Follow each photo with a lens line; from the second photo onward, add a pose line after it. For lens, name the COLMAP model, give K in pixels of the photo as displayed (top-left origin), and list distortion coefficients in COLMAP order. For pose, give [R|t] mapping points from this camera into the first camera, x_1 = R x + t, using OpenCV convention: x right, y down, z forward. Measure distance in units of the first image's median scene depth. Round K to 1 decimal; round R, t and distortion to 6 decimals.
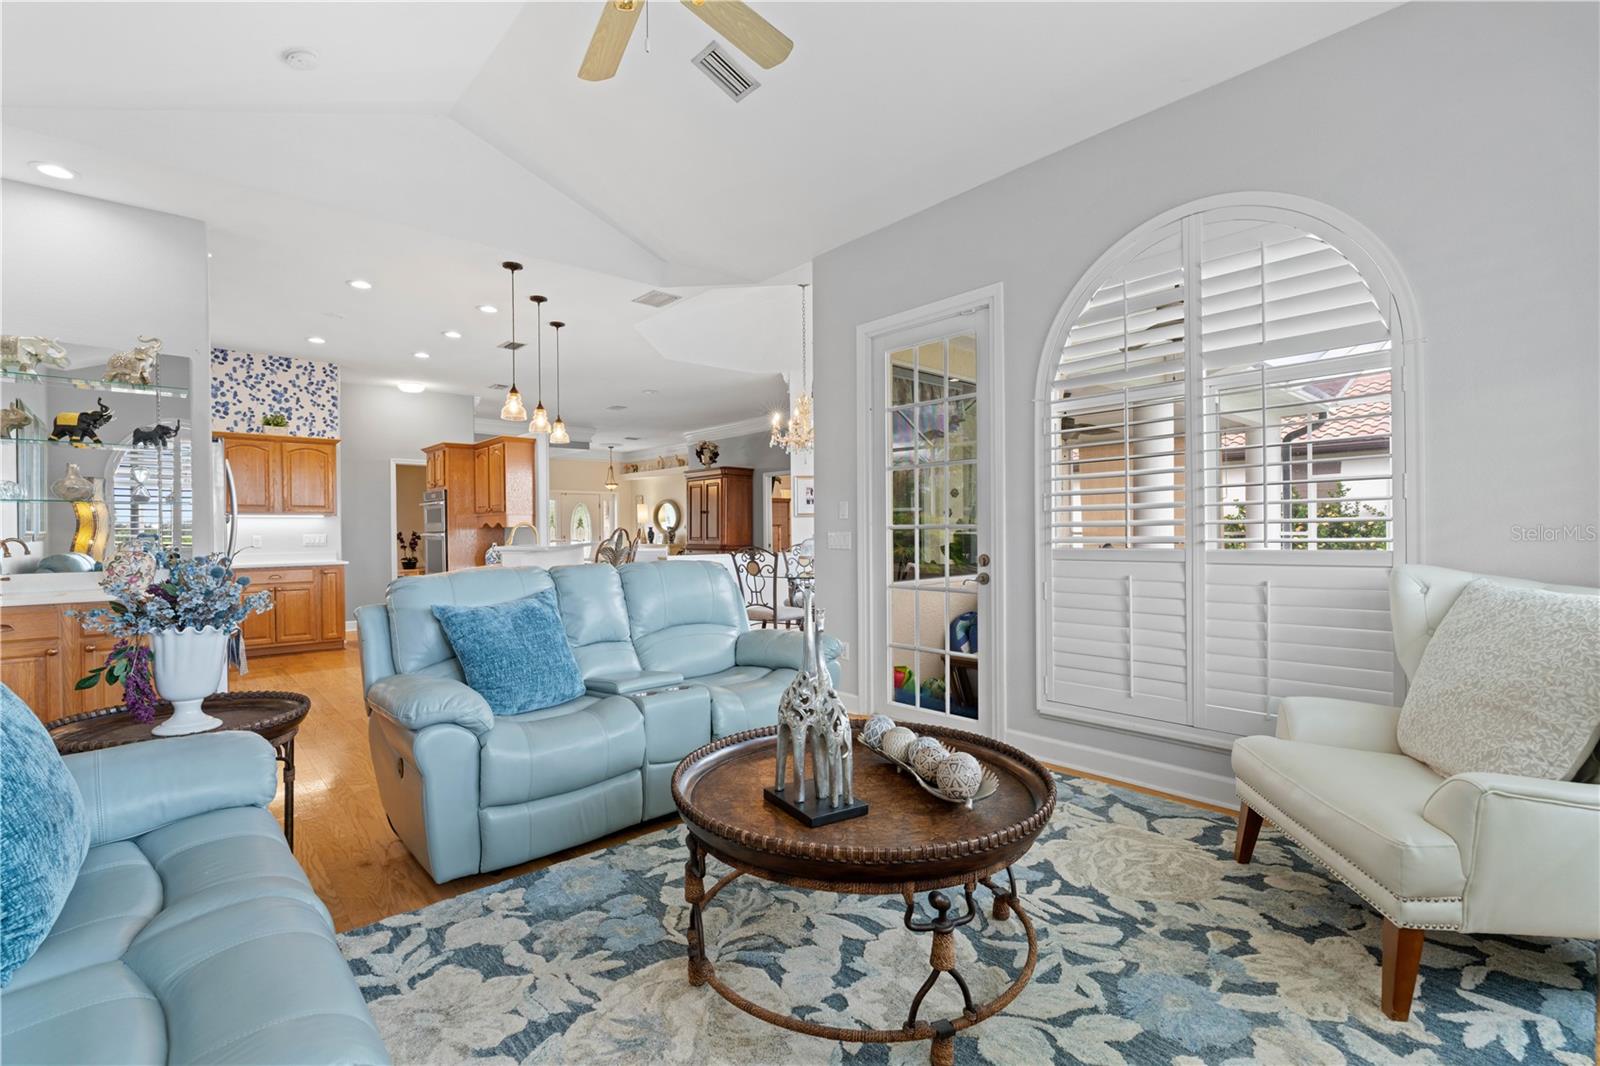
lens RADIAL K [[728.6, 0, 806.4], [0, 728.6, 529.3], [0, 0, 1]] dist [-0.015569, -0.000492]
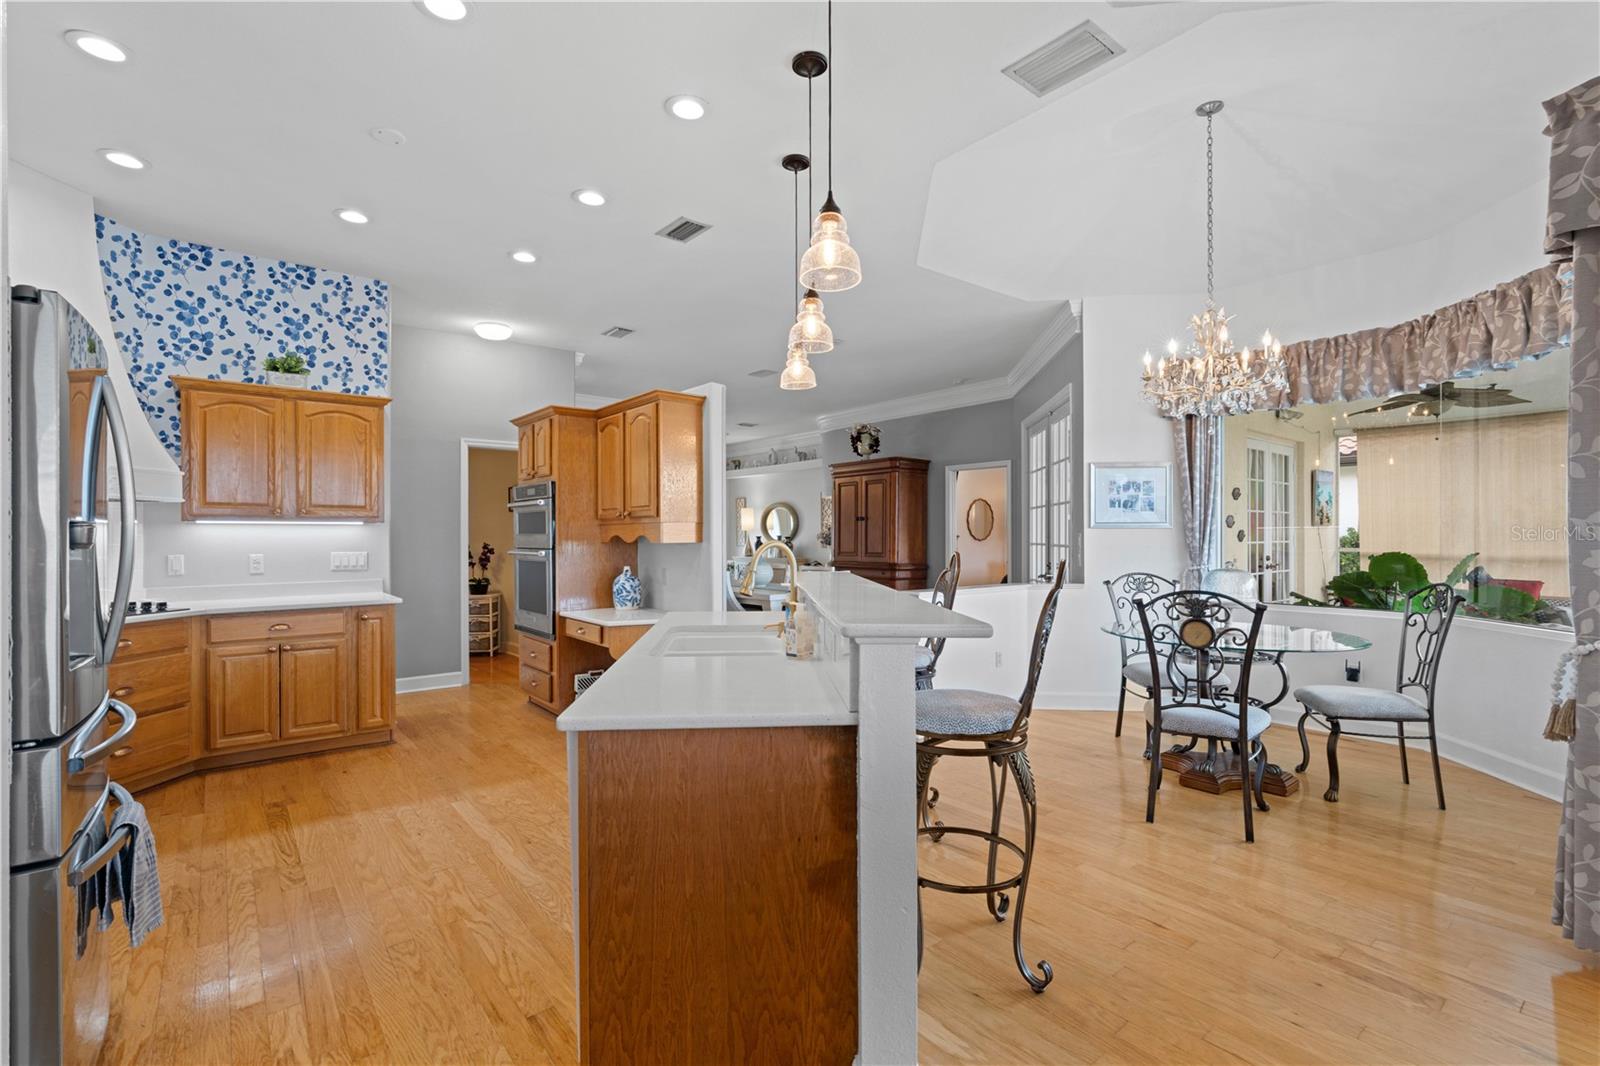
lens RADIAL K [[728.6, 0, 797.7], [0, 728.6, 528.3], [0, 0, 1]] dist [-0.015569, -0.000492]
pose [[0.998313, 0.005905, -0.057761, -0.264293], [-0.006438, 0.999938, -0.009052, -0.010654], [0.057704, 0.009408, 0.998289, 0.408685]]
